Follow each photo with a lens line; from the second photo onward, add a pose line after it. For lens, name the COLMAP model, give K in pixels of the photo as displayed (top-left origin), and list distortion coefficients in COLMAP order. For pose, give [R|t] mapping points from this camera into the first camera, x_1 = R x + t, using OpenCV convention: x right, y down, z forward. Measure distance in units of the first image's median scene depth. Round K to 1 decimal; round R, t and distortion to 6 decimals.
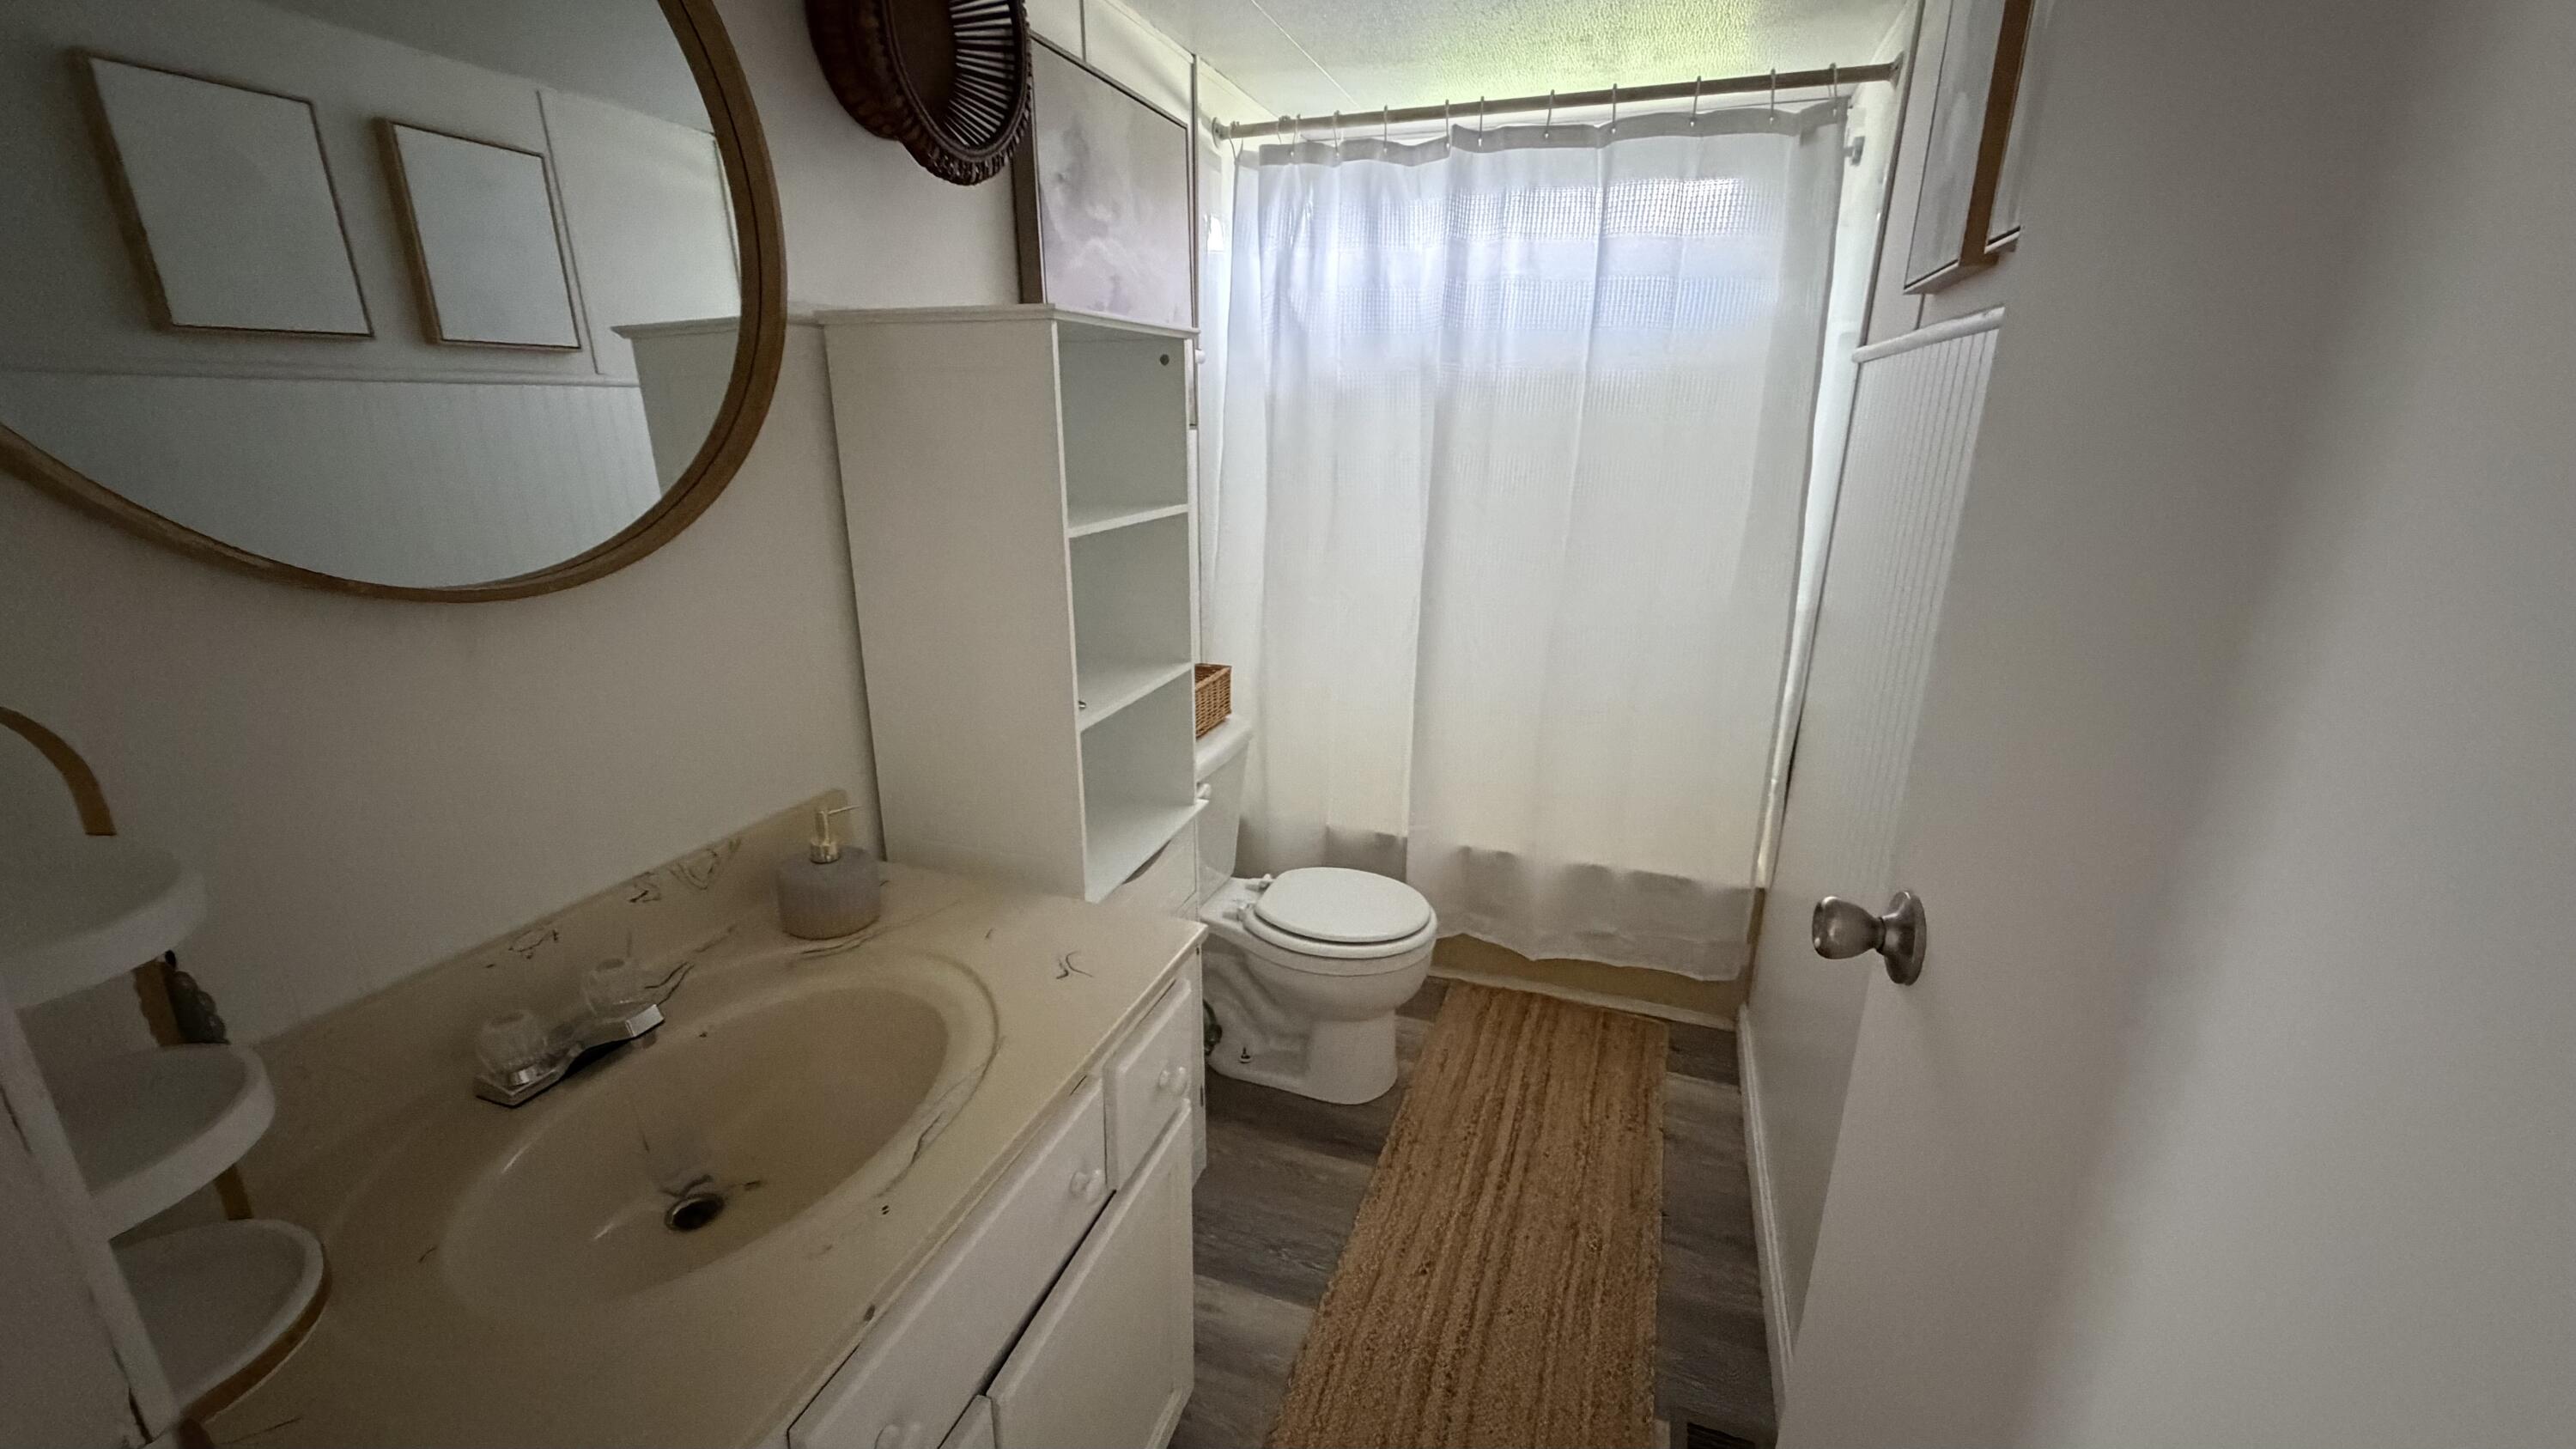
lens RADIAL K [[1033.5, 0, 1286.8], [0, 1033.5, 733.4], [0, 0, 1]] dist [-0.000292, -0.000238]
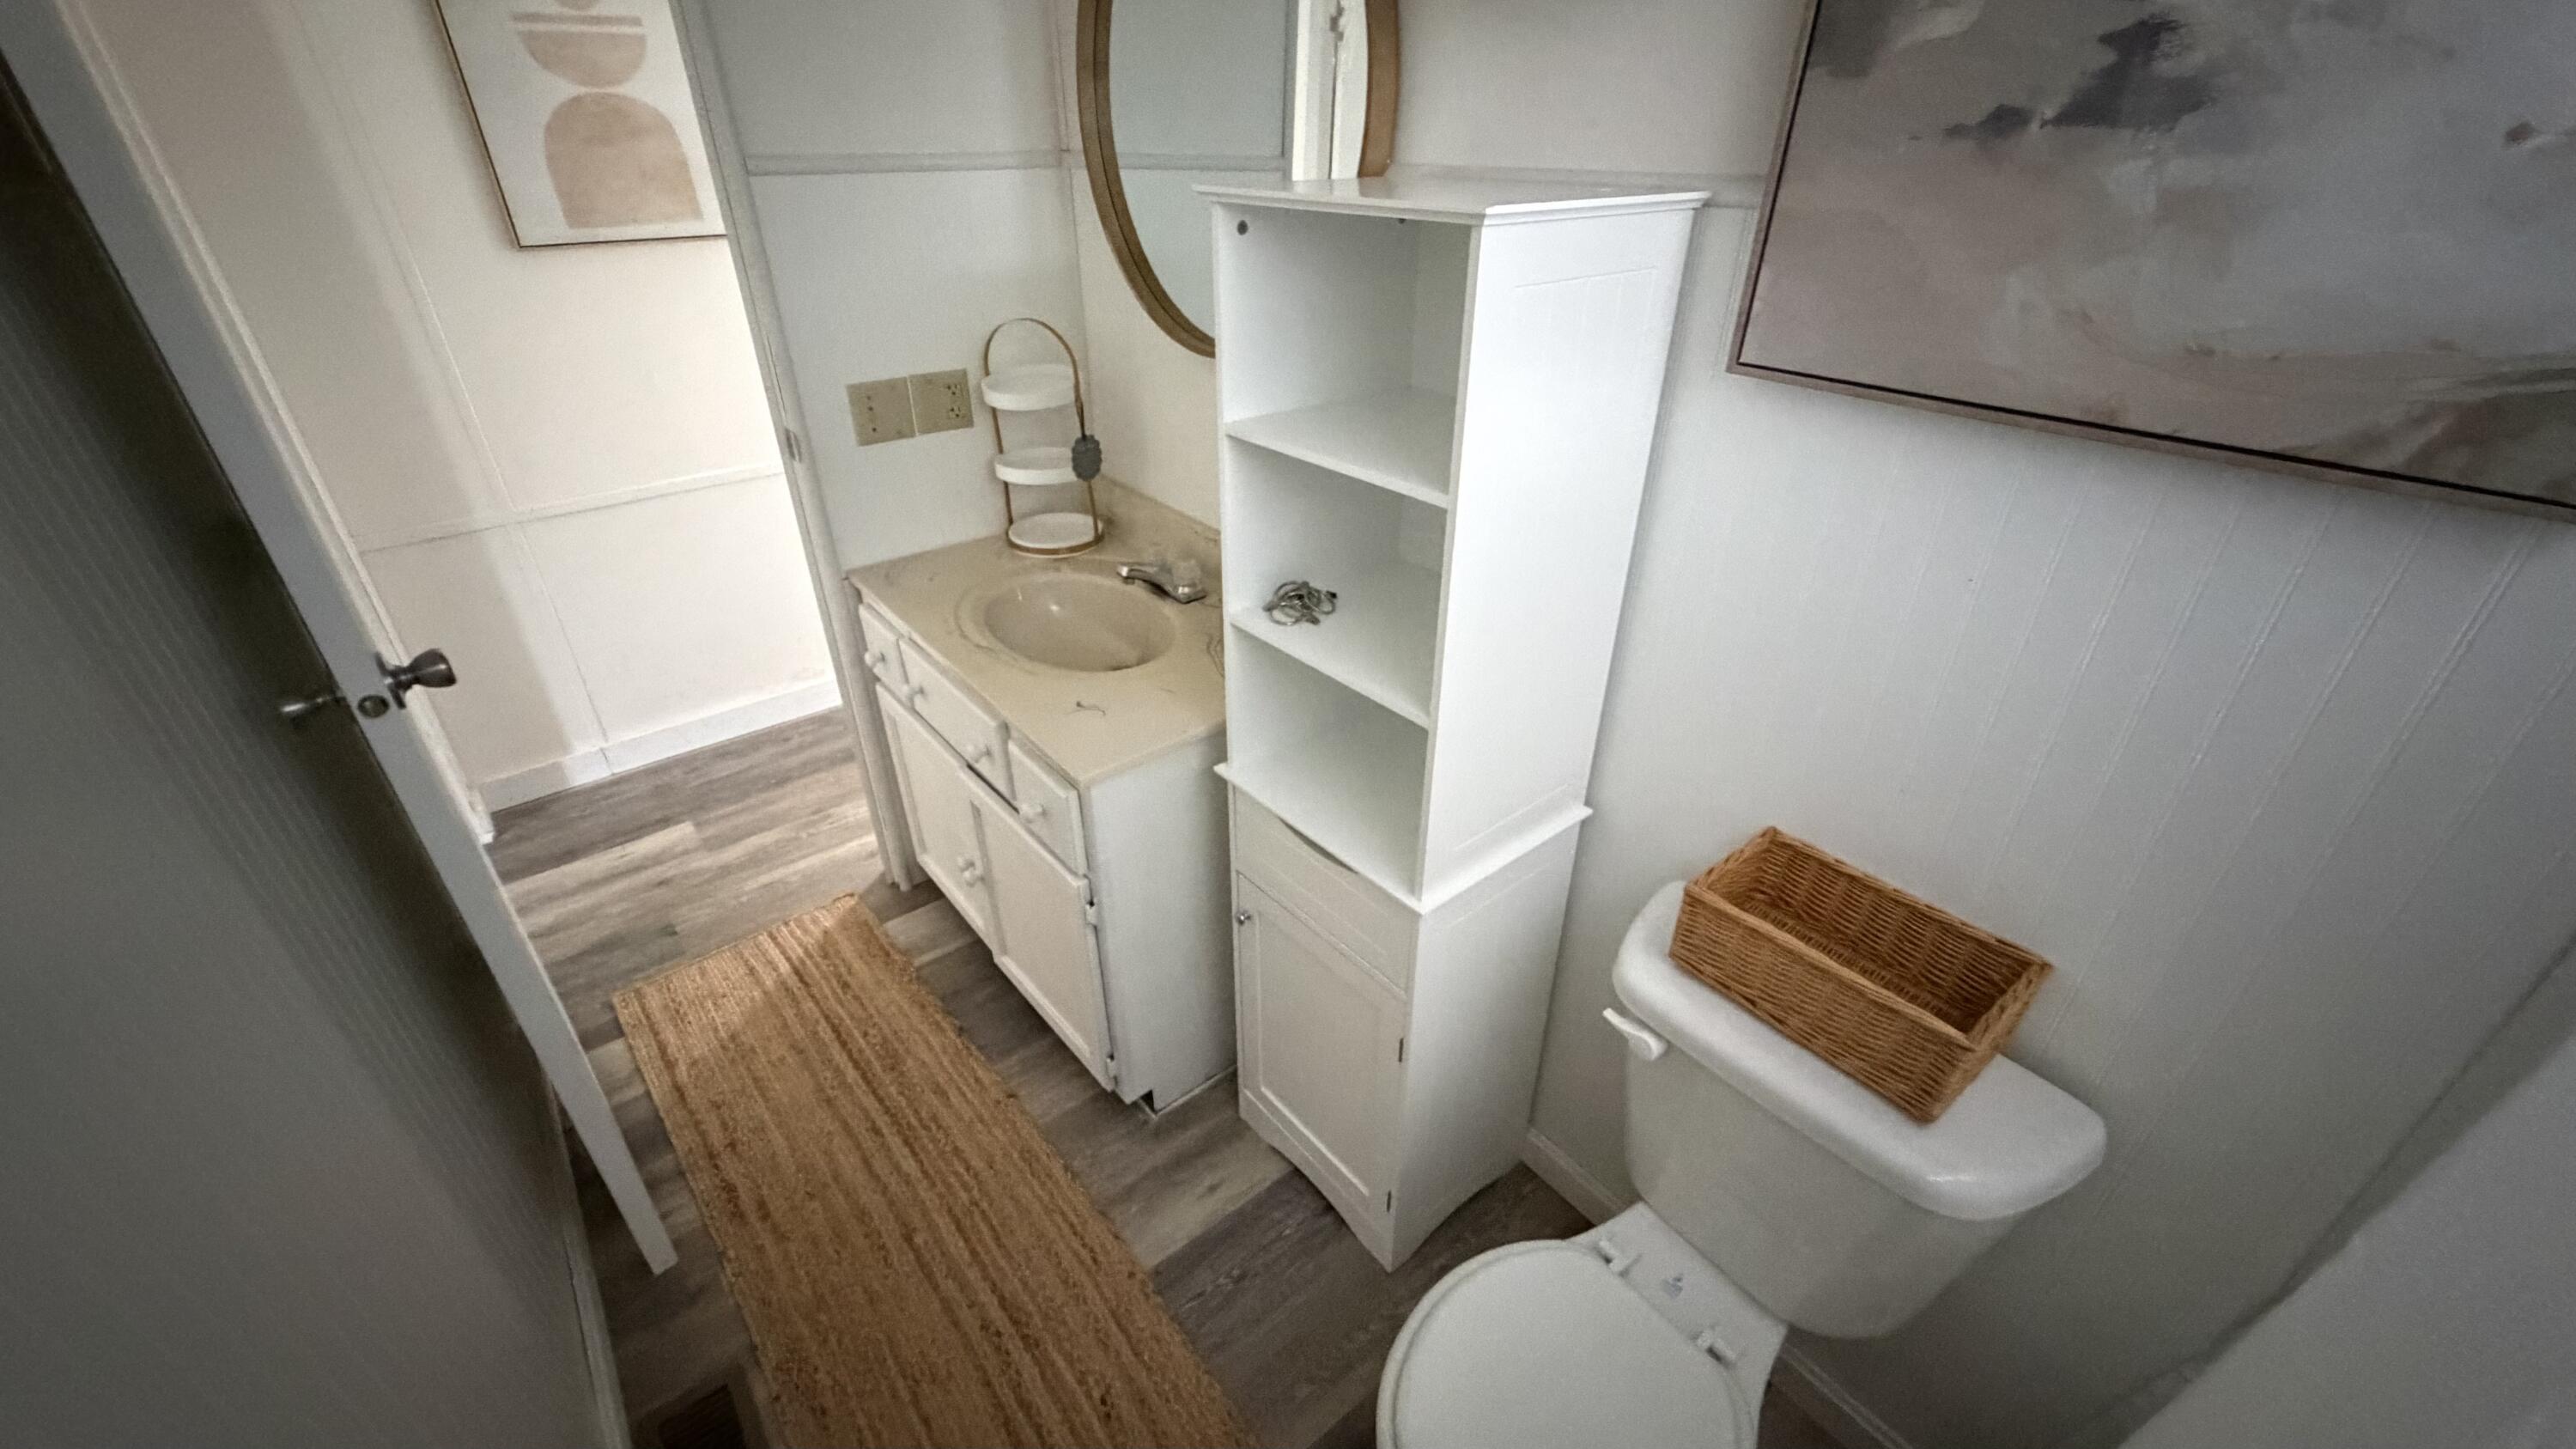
lens RADIAL K [[1033.5, 0, 1283.8], [0, 1033.5, 723.1], [0, 0, 1]] dist [-0.000292, -0.000238]
pose [[-0.531968, 0.422782, -0.733666, 0.461078], [-0.257353, 0.744724, 0.615756, -0.467879], [0.806709, 0.516373, -0.287365, 1.130976]]
